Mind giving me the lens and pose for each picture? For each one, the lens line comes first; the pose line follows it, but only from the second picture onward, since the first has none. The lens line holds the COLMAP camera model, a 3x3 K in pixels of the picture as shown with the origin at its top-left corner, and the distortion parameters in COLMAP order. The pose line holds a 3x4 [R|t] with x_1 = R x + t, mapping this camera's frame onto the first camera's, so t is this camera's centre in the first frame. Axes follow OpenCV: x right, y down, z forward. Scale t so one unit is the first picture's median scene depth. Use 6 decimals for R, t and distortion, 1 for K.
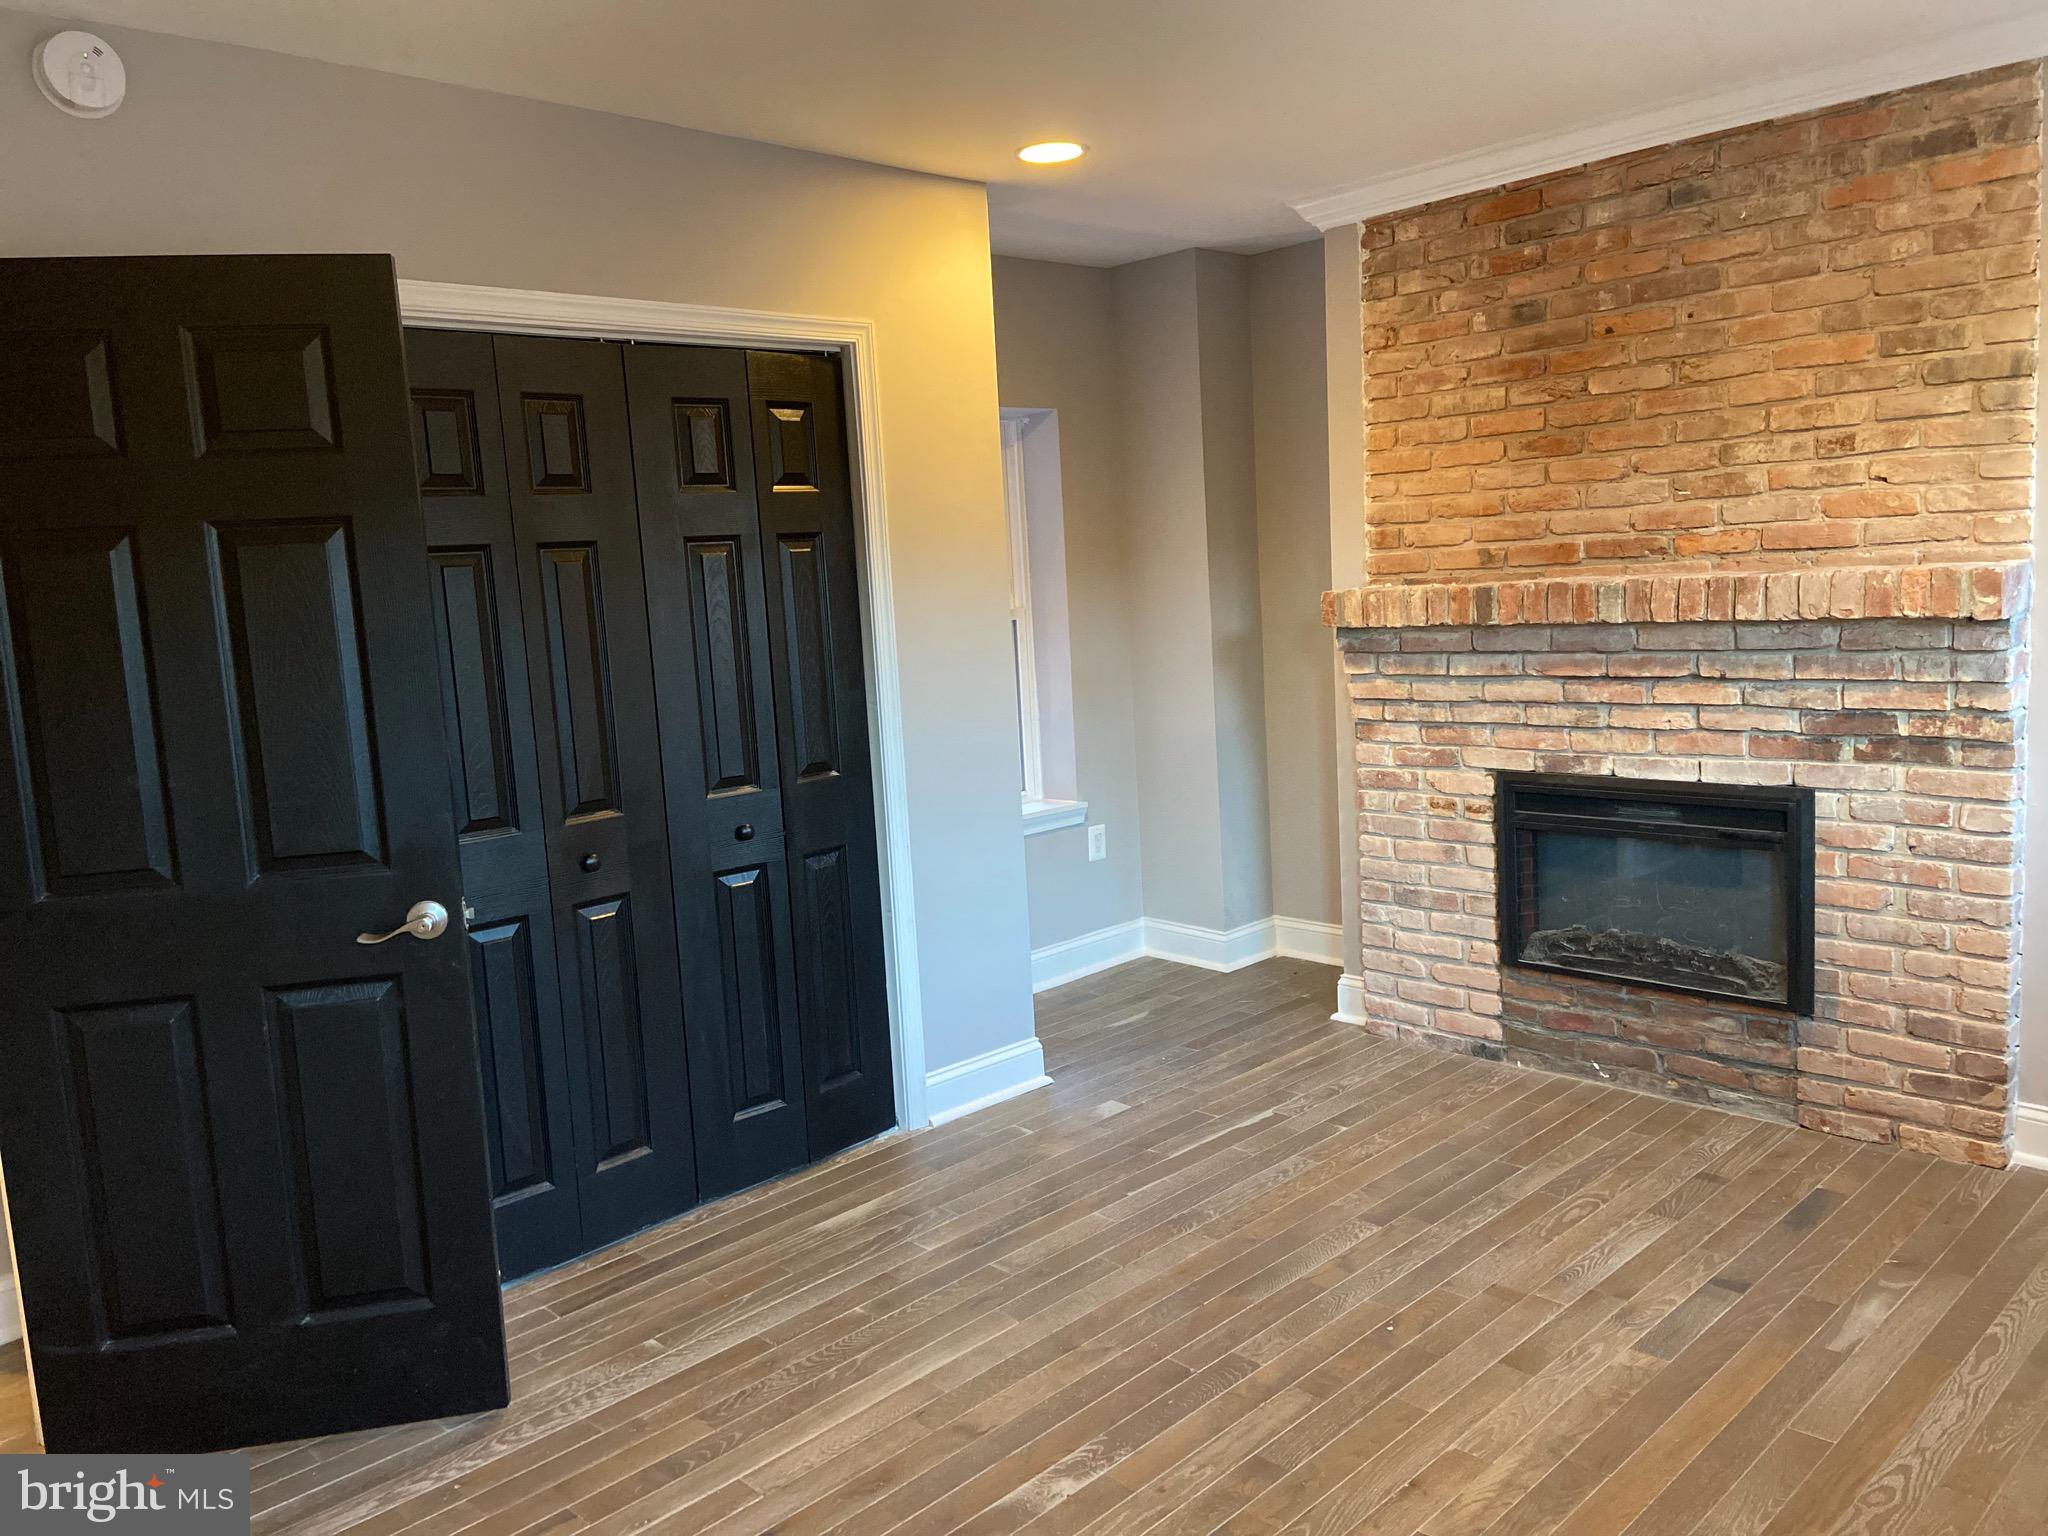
lens RADIAL K [[1524.9, 0, 1025.3], [0, 1524.9, 758.0], [0, 0, 1]] dist [0.113922, -0.142052]
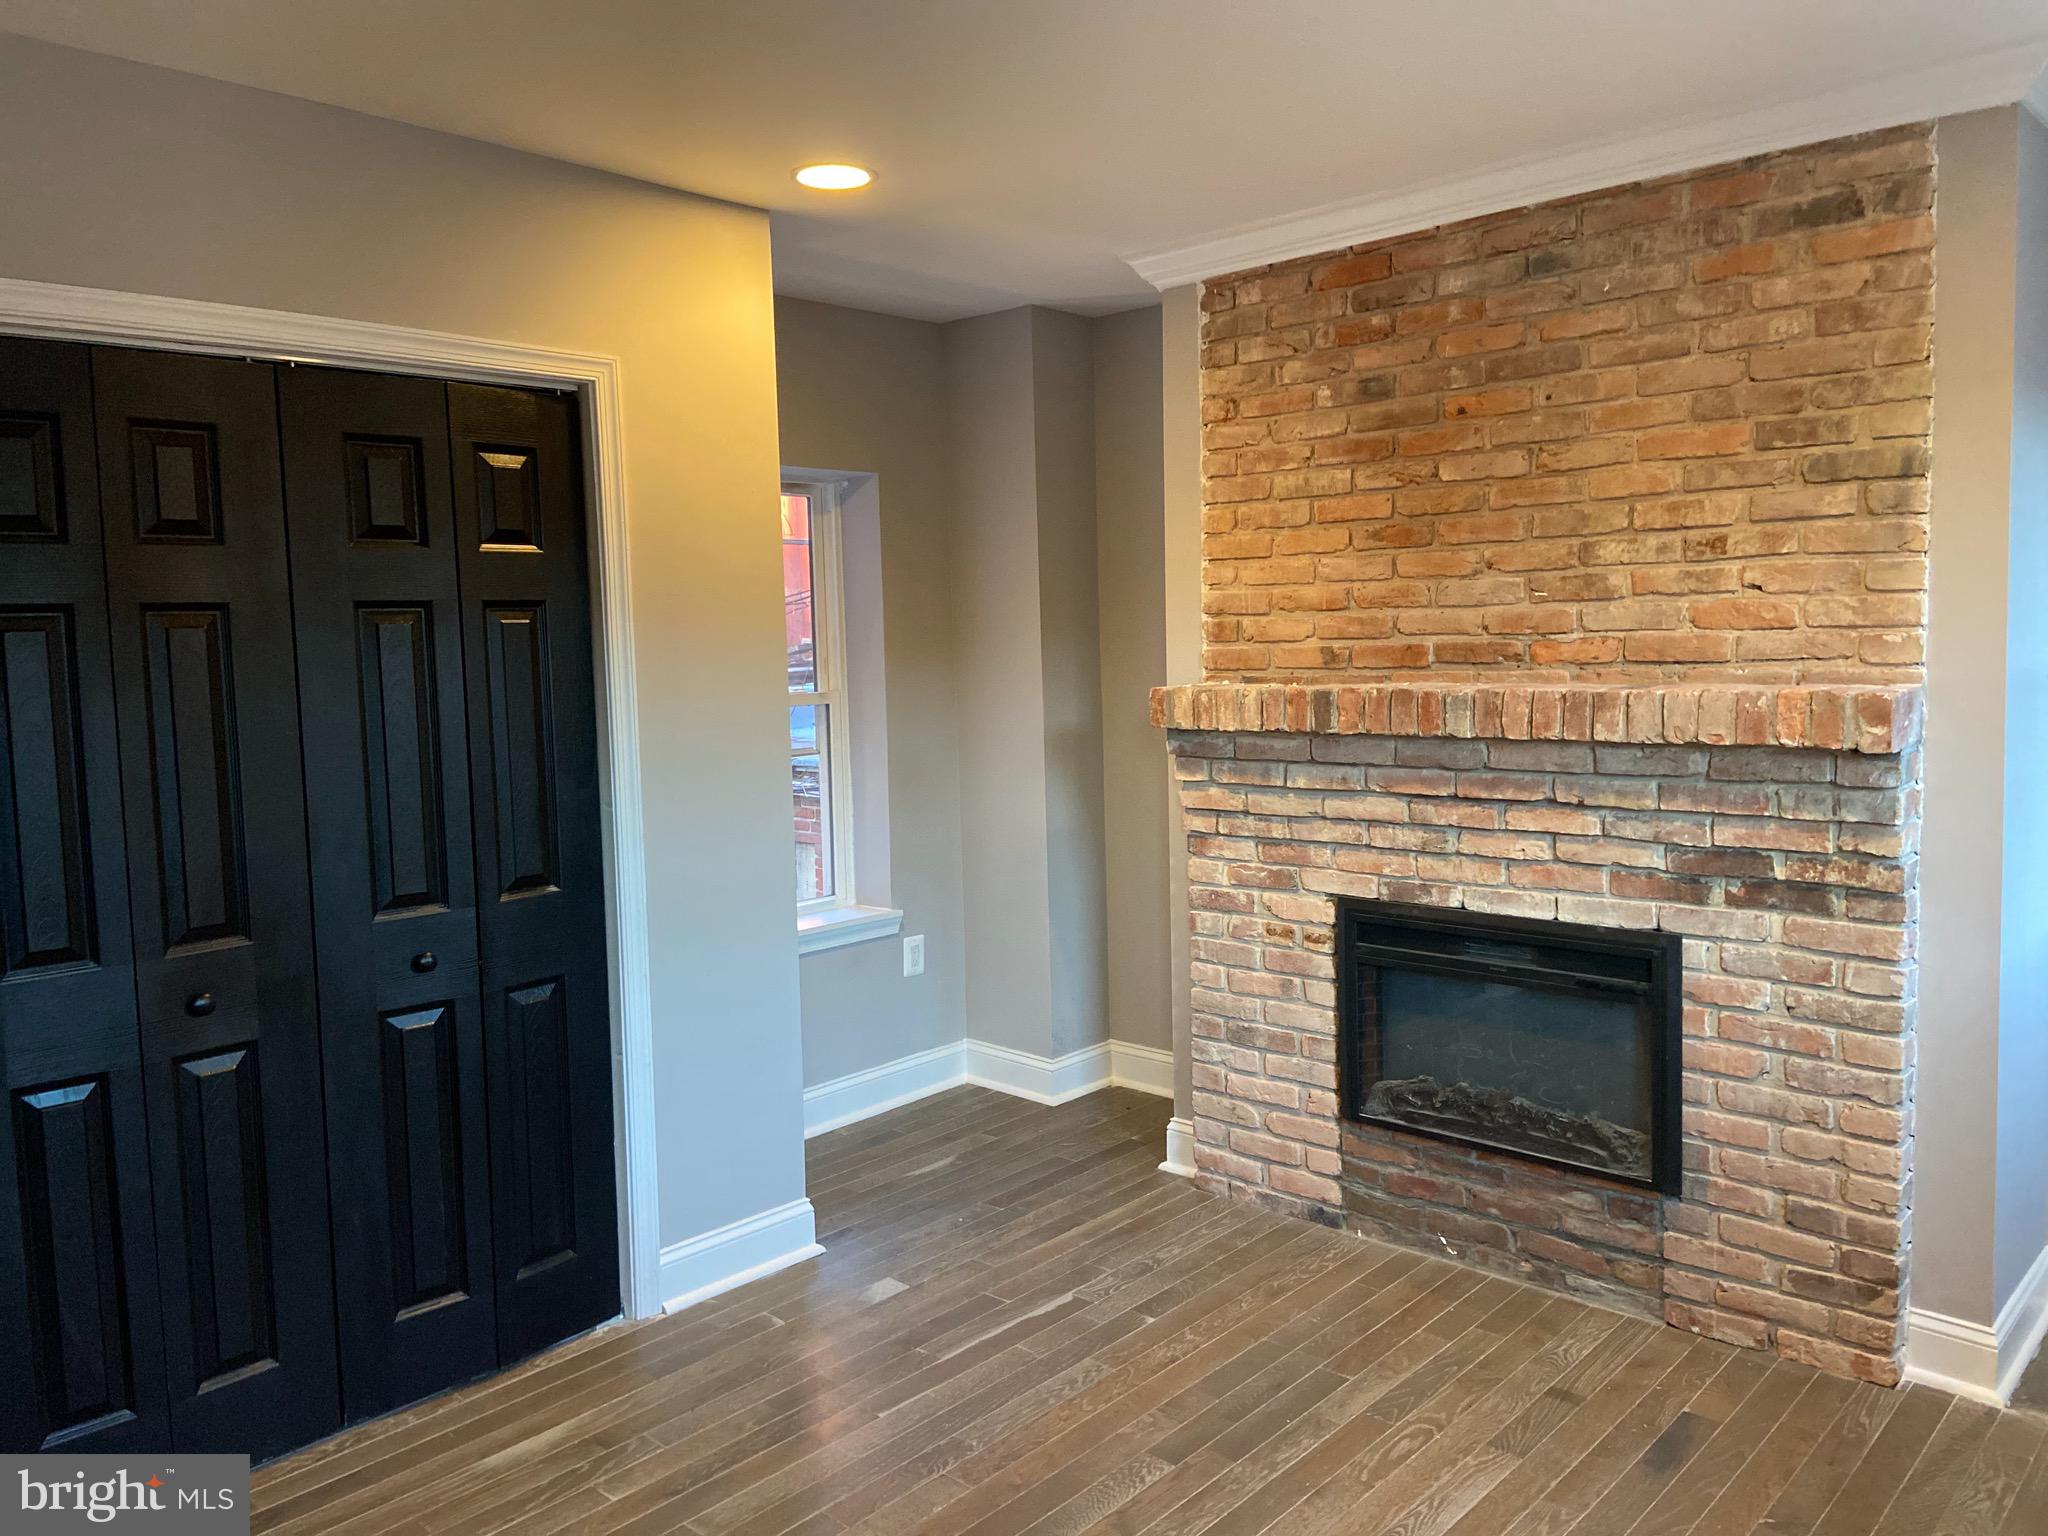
lens RADIAL K [[1524.9, 0, 1034.1], [0, 1524.9, 753.1], [0, 0, 1]] dist [0.113922, -0.142052]
pose [[0.997513, 0.028314, 0.064542, 0.080936], [-0.025118, 0.998443, -0.049804, -0.028637], [-0.065852, 0.048059, 0.996671, 0.143264]]
